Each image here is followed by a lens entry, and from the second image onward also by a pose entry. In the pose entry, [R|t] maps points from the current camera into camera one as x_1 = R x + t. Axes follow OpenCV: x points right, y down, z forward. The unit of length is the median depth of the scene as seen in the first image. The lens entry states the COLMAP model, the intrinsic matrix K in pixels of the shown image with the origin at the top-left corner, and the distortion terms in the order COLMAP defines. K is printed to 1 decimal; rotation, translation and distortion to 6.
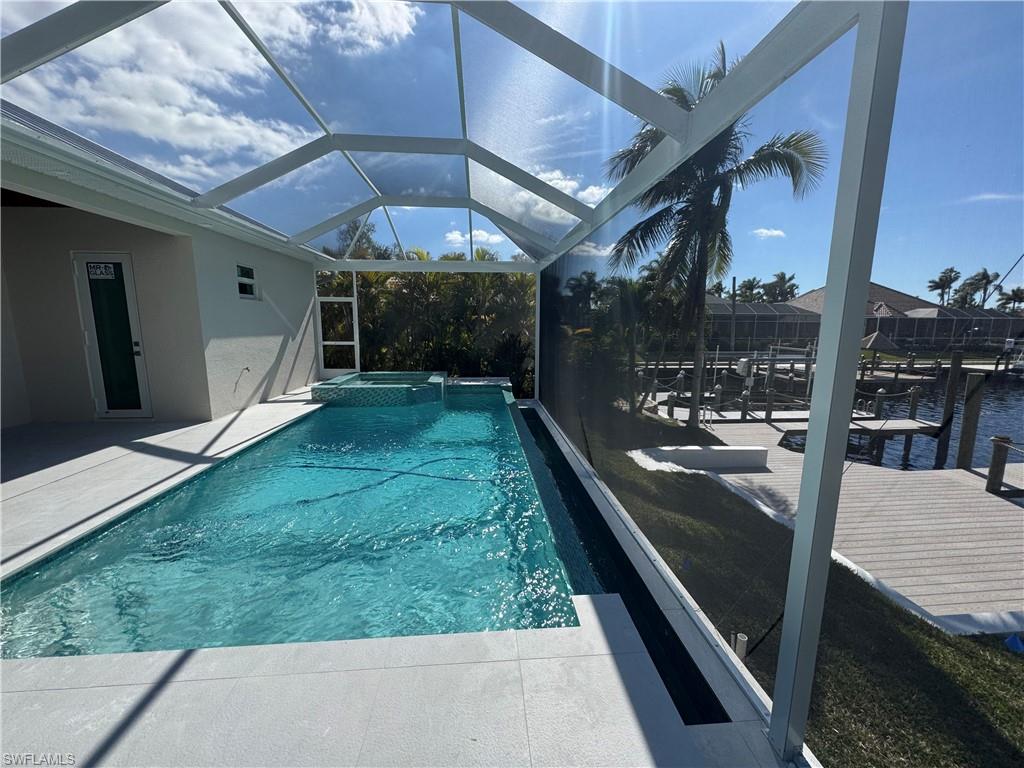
lens RADIAL K [[410.0, 0, 514.2], [0, 410.0, 384.3], [0, 0, 1]] dist [0.001016, -0.000601]
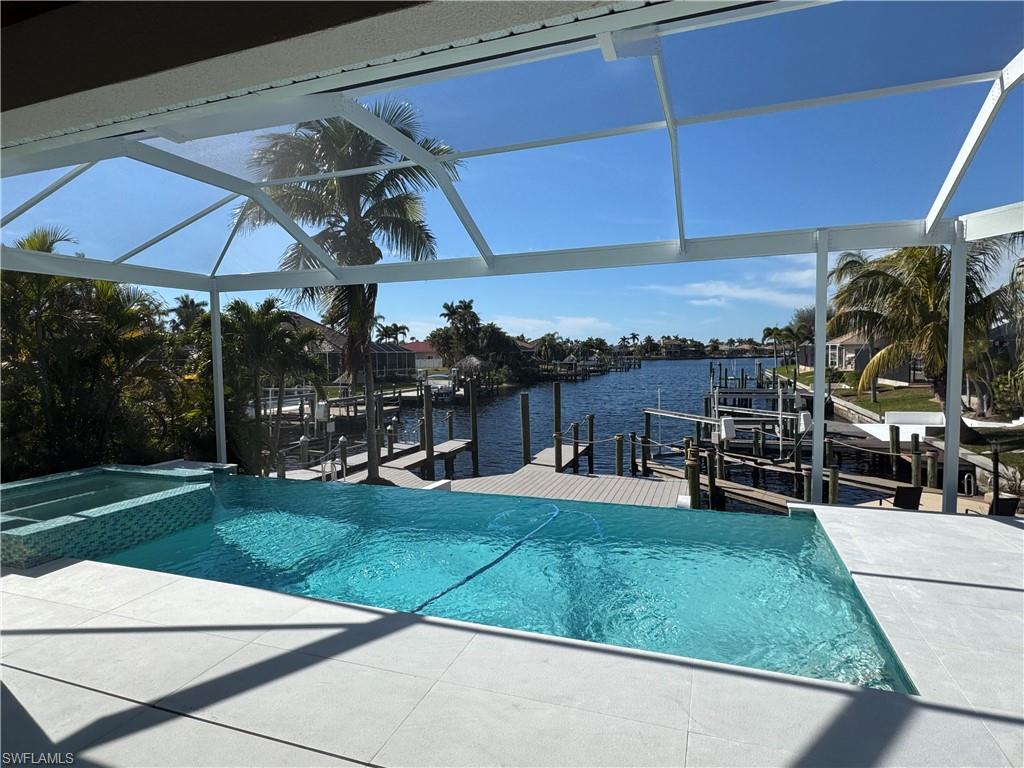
lens RADIAL K [[571.4, 0, 510.4], [0, 571.4, 382.7], [0, 0, 1]] dist [-0.003913, 0.001214]
pose [[0.424338, -0.058080, 0.903639, -0.341509], [0.156902, 0.987561, -0.010205, -0.026155], [-0.891807, 0.146113, 0.428172, 0.117585]]
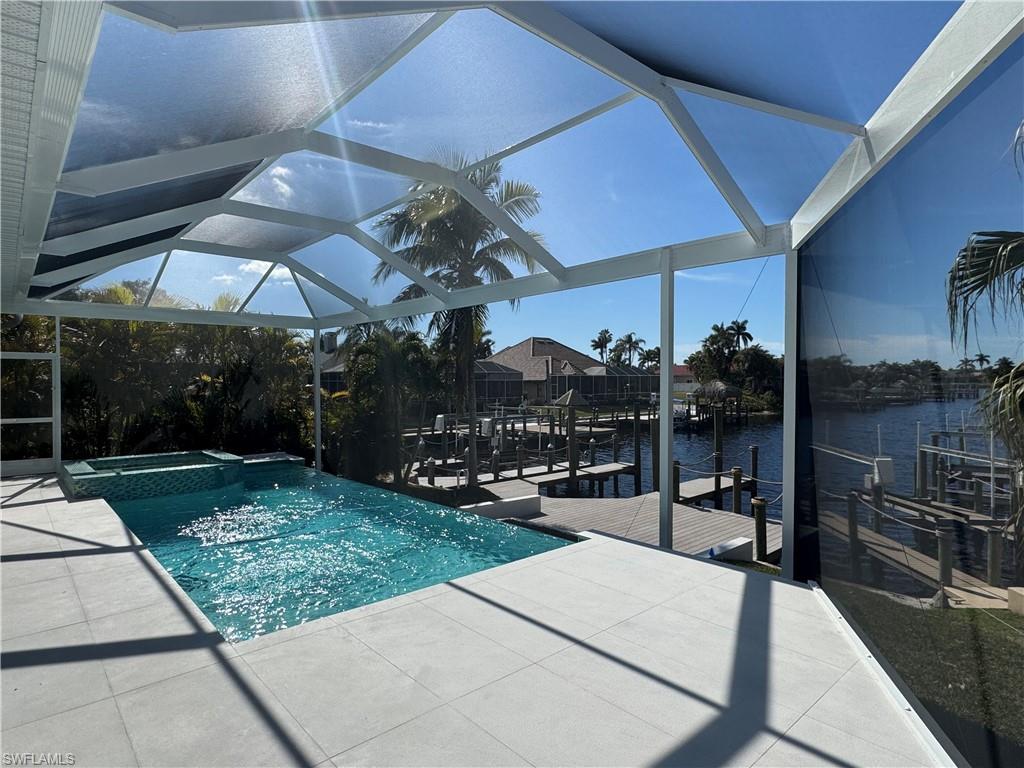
lens RADIAL K [[571.4, 0, 510.3], [0, 571.4, 391.4], [0, 0, 1]] dist [-0.003913, 0.001214]
pose [[0.799980, -0.021428, 0.599644, -0.205033], [0.101441, 0.989807, -0.099961, 0.014225], [-0.591389, 0.140795, 0.794000, -0.120004]]
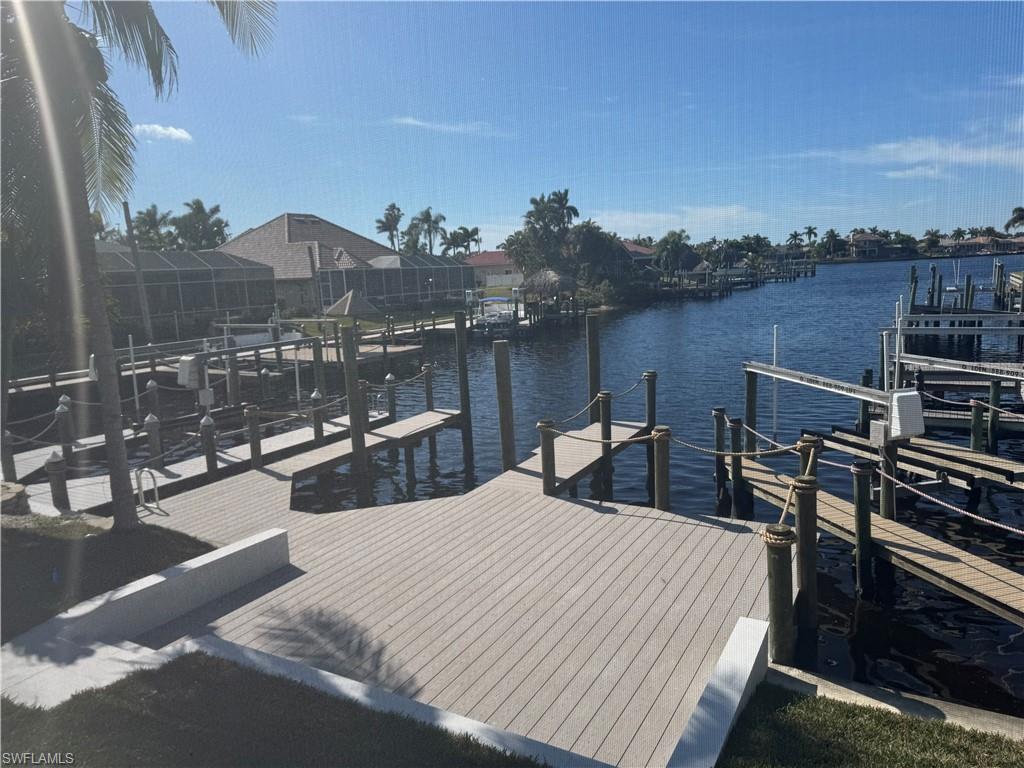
lens RADIAL K [[724.6, 0, 508.7], [0, 724.6, 386.0], [0, 0, 1]] dist [0.064272, -0.049125]
pose [[0.574616, -0.162488, 0.802131, 0.038648], [0.174603, 0.981868, 0.073818, -0.021941], [-0.799581, 0.097637, 0.592568, 0.120199]]
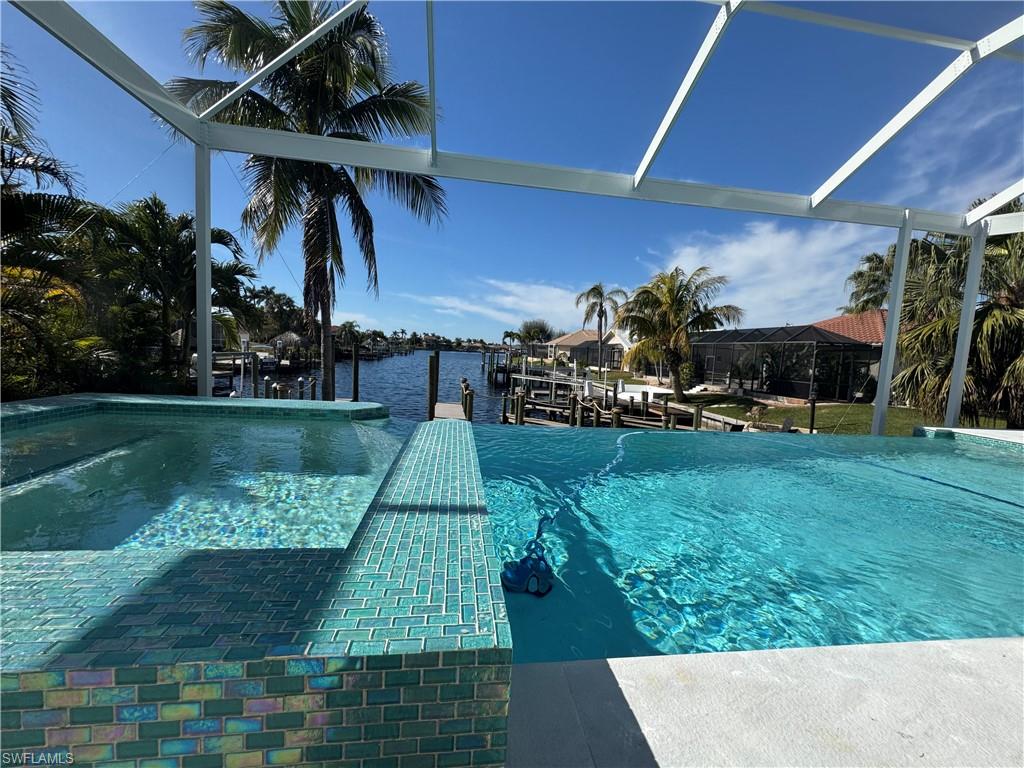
lens RADIAL K [[410.0, 0, 513.8], [0, 410.0, 379.4], [0, 0, 1]] dist [0.001016, -0.000601]
pose [[-0.049671, -0.080140, 0.995545, -0.242658], [0.099728, 0.991396, 0.084782, -0.020063], [-0.993774, 0.103495, -0.041251, 0.418081]]
